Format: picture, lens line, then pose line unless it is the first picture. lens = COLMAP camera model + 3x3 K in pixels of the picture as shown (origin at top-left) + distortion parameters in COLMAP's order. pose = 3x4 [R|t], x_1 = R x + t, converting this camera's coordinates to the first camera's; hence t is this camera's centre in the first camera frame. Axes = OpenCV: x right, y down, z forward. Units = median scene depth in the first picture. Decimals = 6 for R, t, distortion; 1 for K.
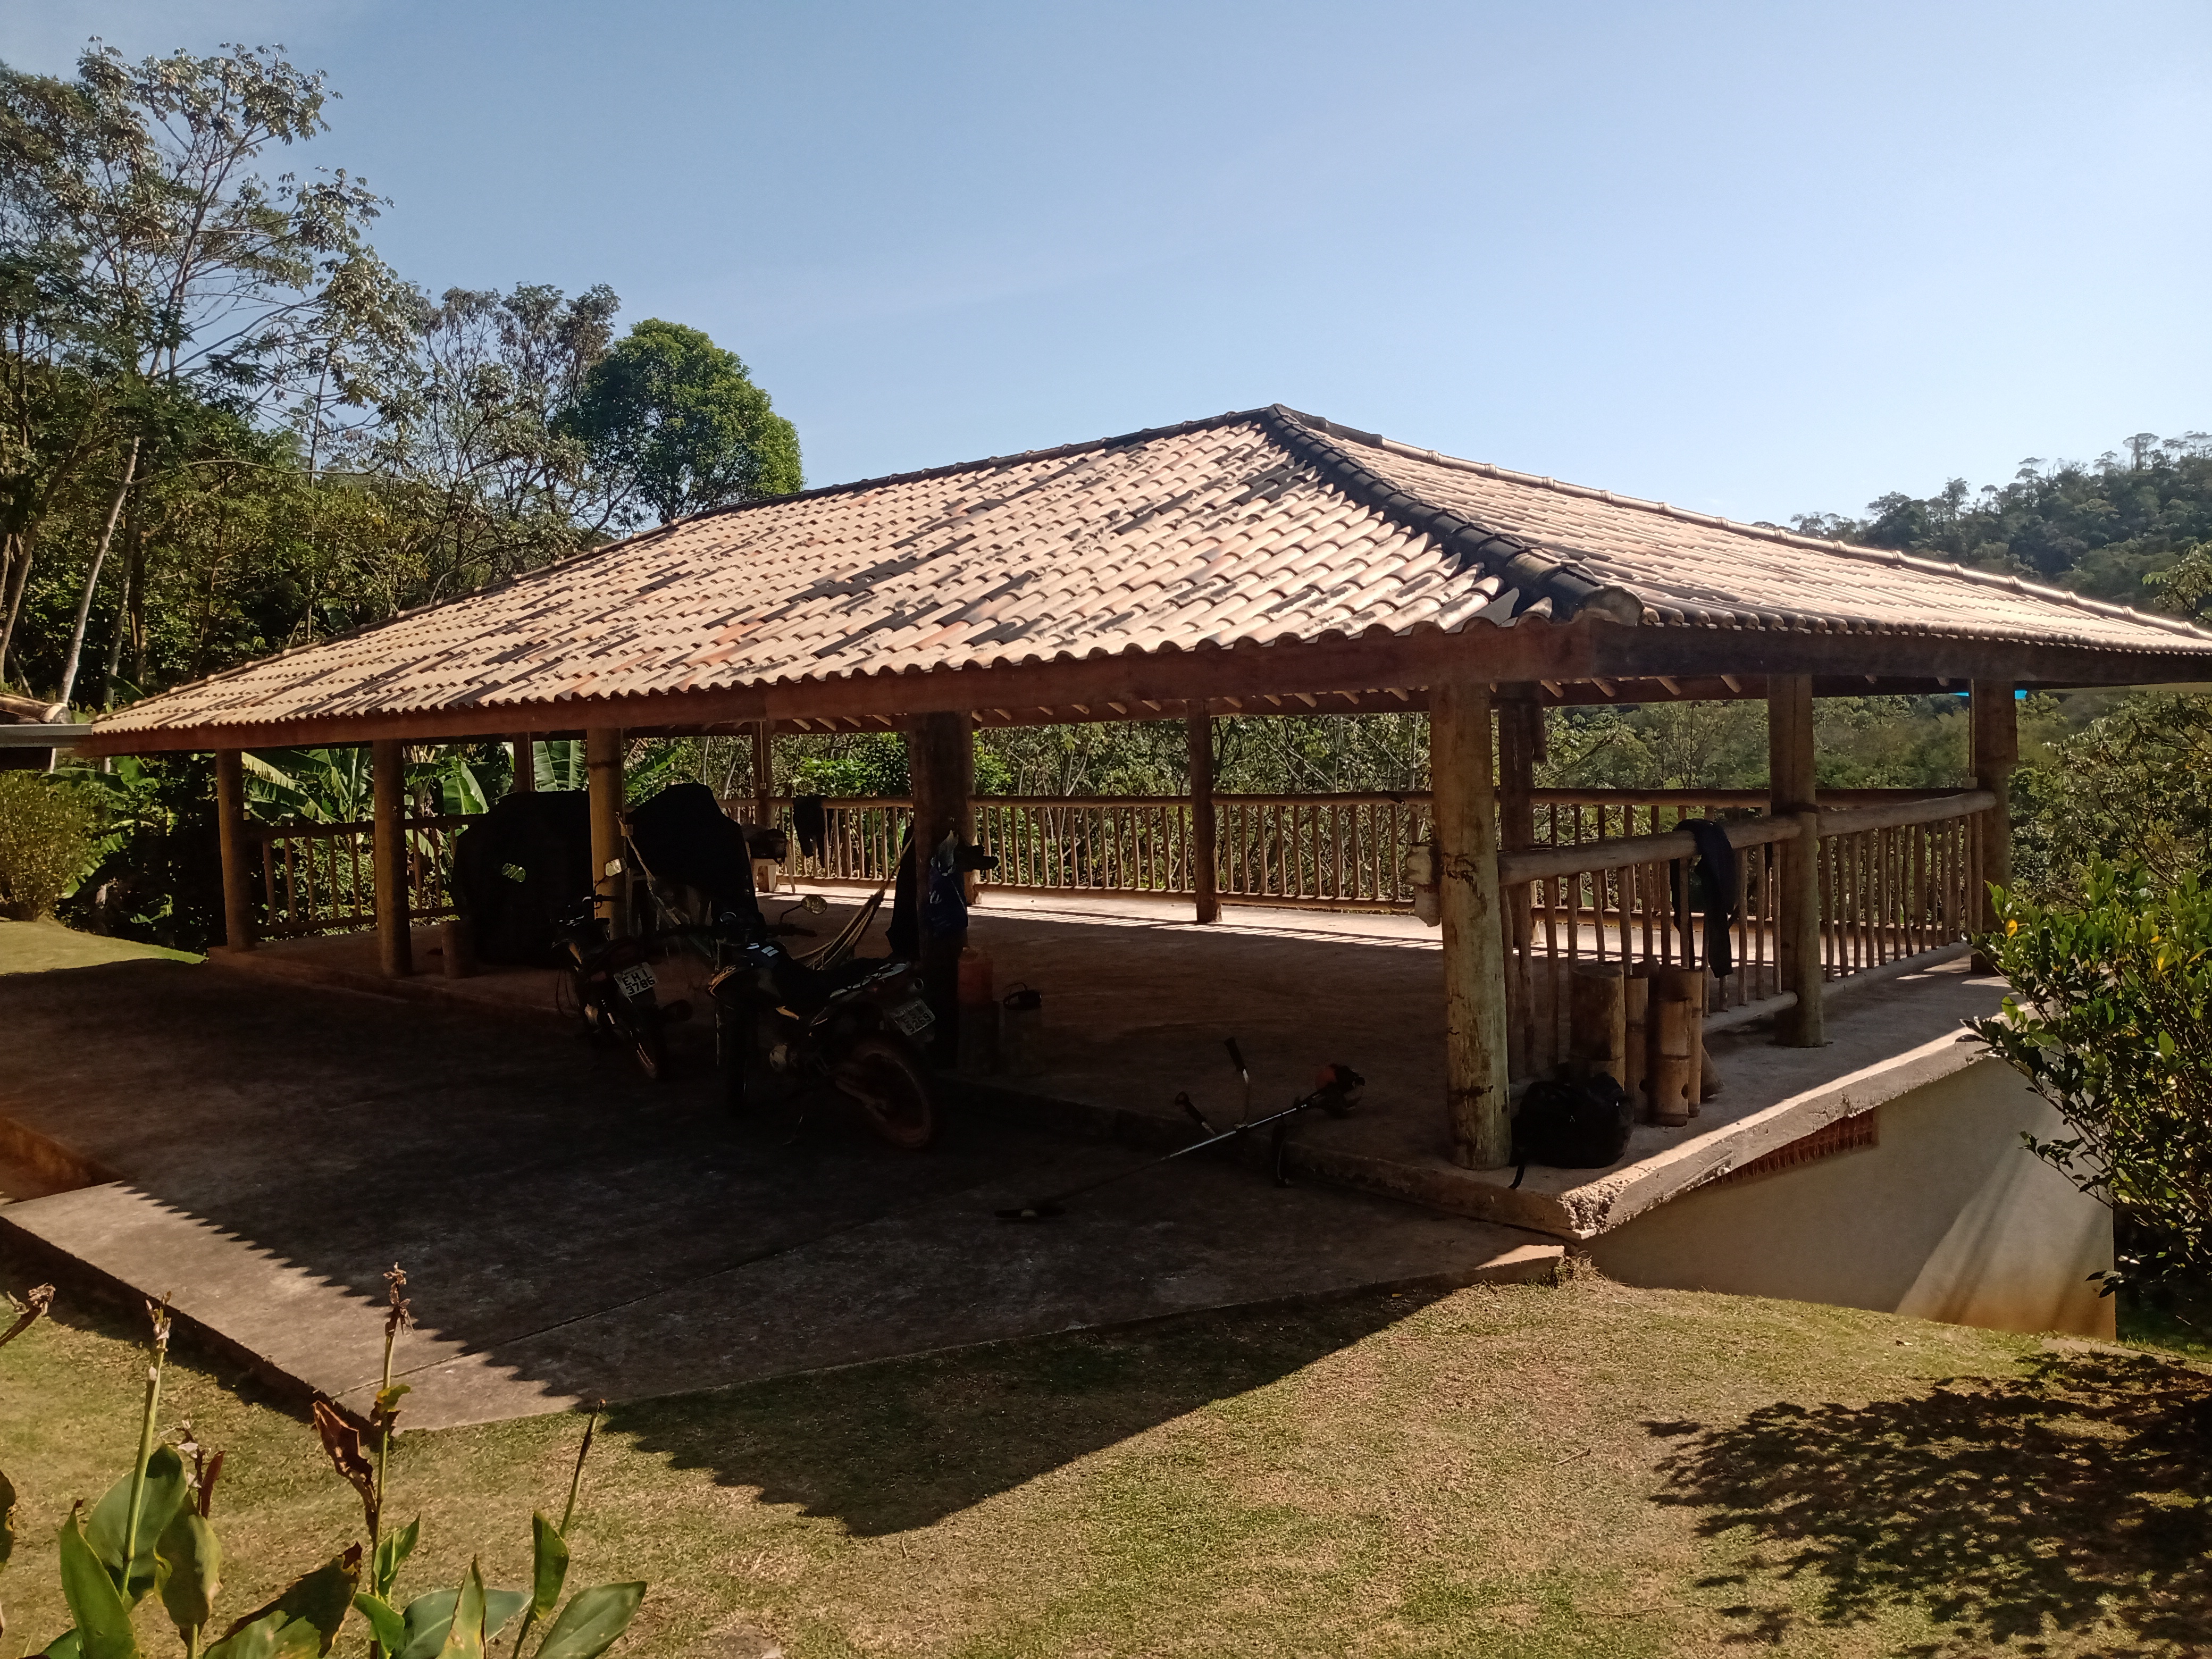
lens RADIAL K [[1708.7, 0, 1092.7], [0, 1708.7, 843.8], [0, 0, 1]] dist [0.071385, -0.130787]
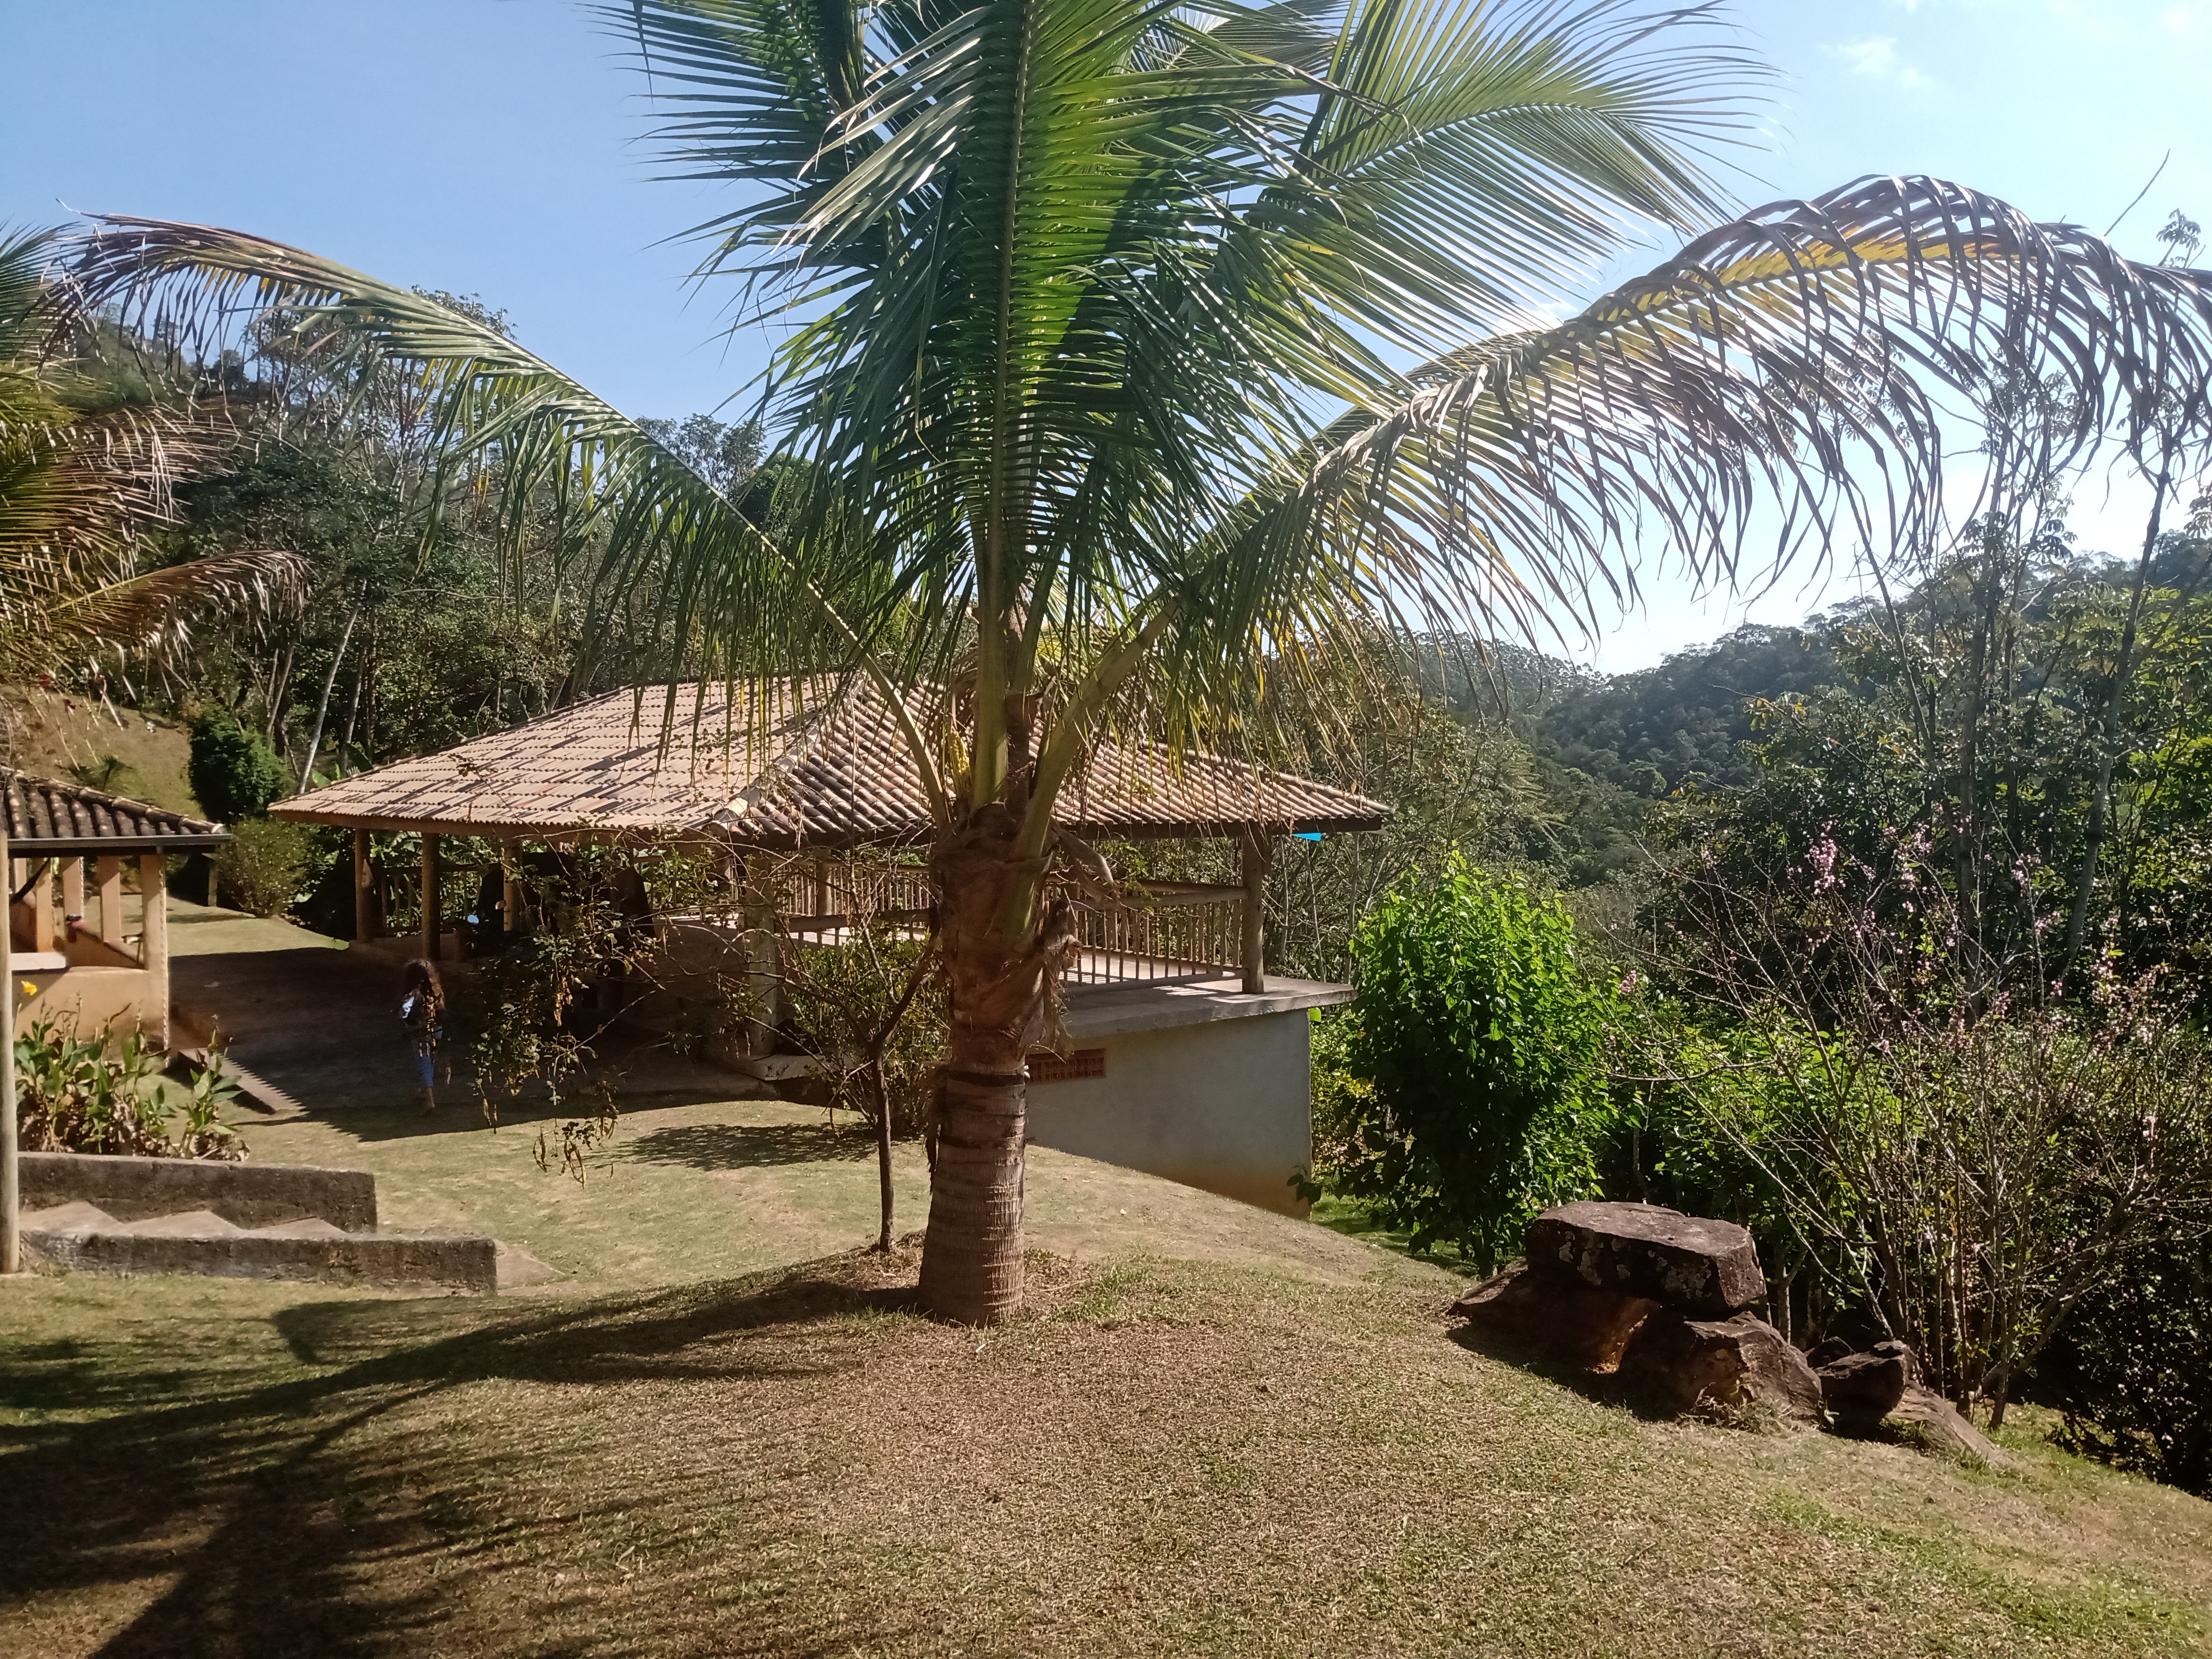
lens RADIAL K [[1708.7, 0, 1092.7], [0, 1708.7, 843.8], [0, 0, 1]] dist [0.071385, -0.130787]
pose [[0.988762, 0.028373, -0.146780, 0.240862], [-0.030234, 0.999488, -0.010467, -0.019449], [0.146408, 0.014787, 0.989114, -0.295639]]
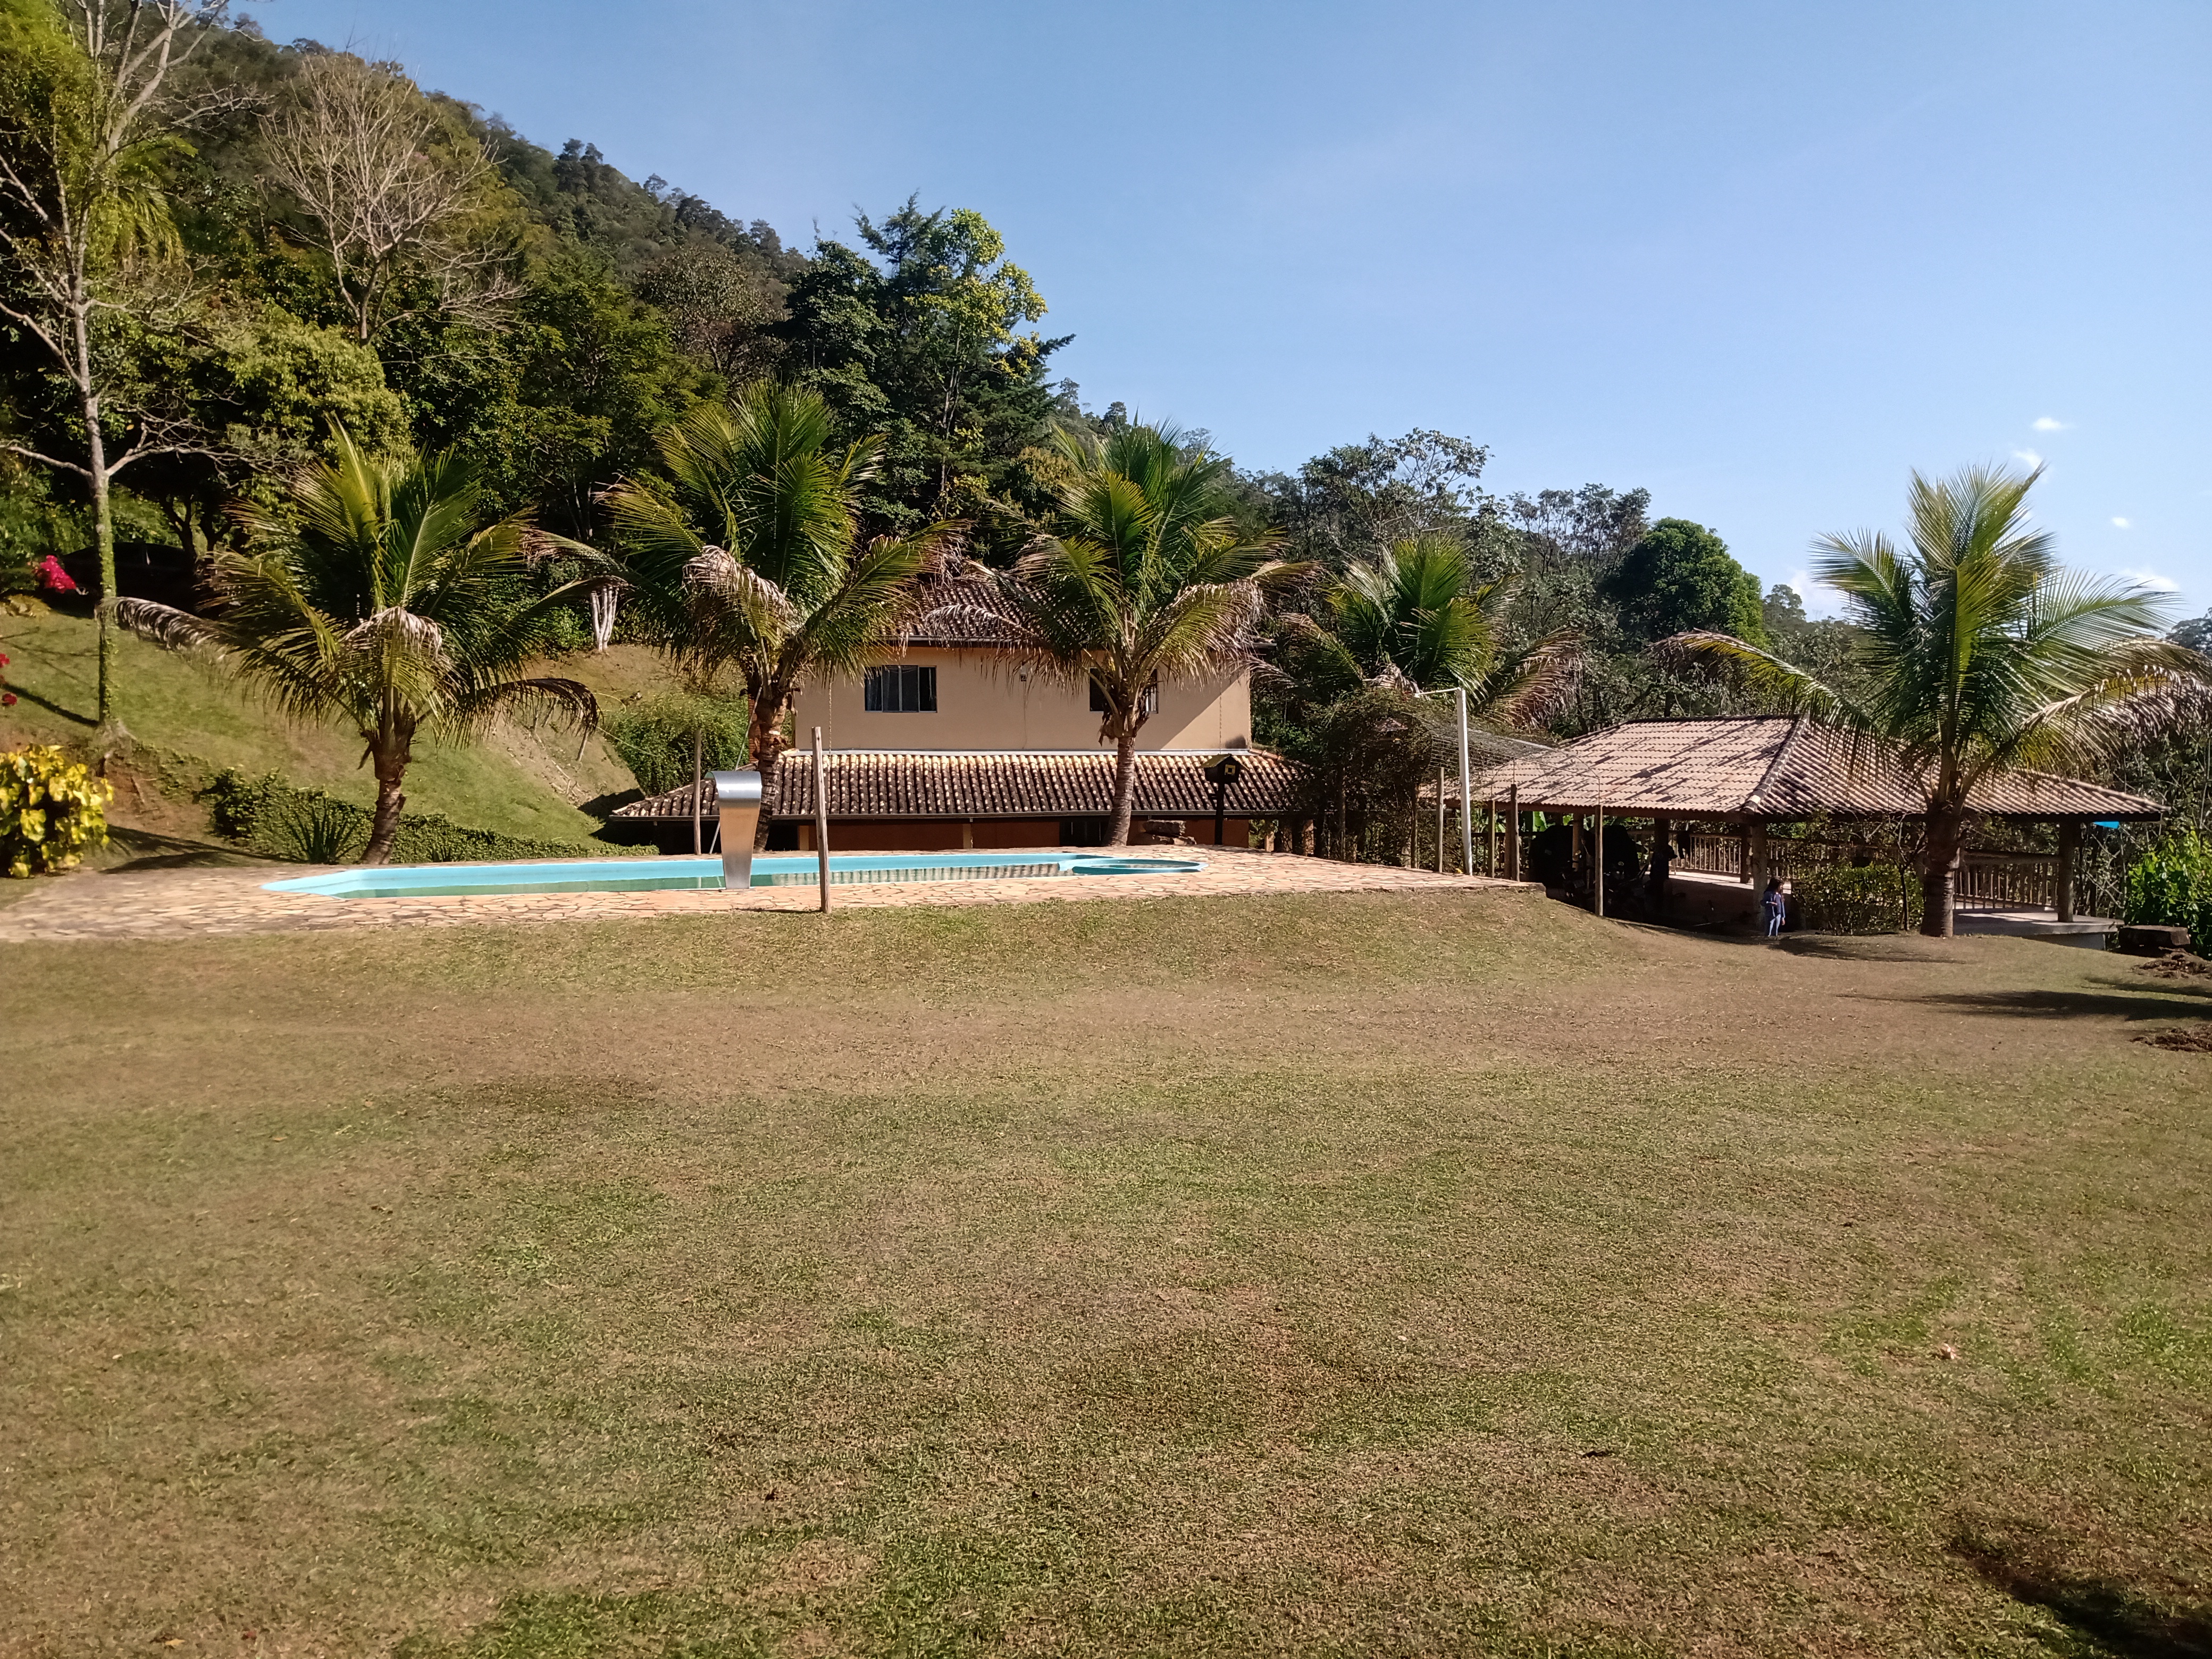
lens RADIAL K [[1708.7, 0, 1092.7], [0, 1708.7, 843.8], [0, 0, 1]] dist [0.071385, -0.130787]
pose [[0.825834, 0.055858, -0.561140, 0.307709], [-0.057160, 0.998249, 0.015246, 0.000200], [0.561008, 0.019485, 0.827581, -0.865288]]
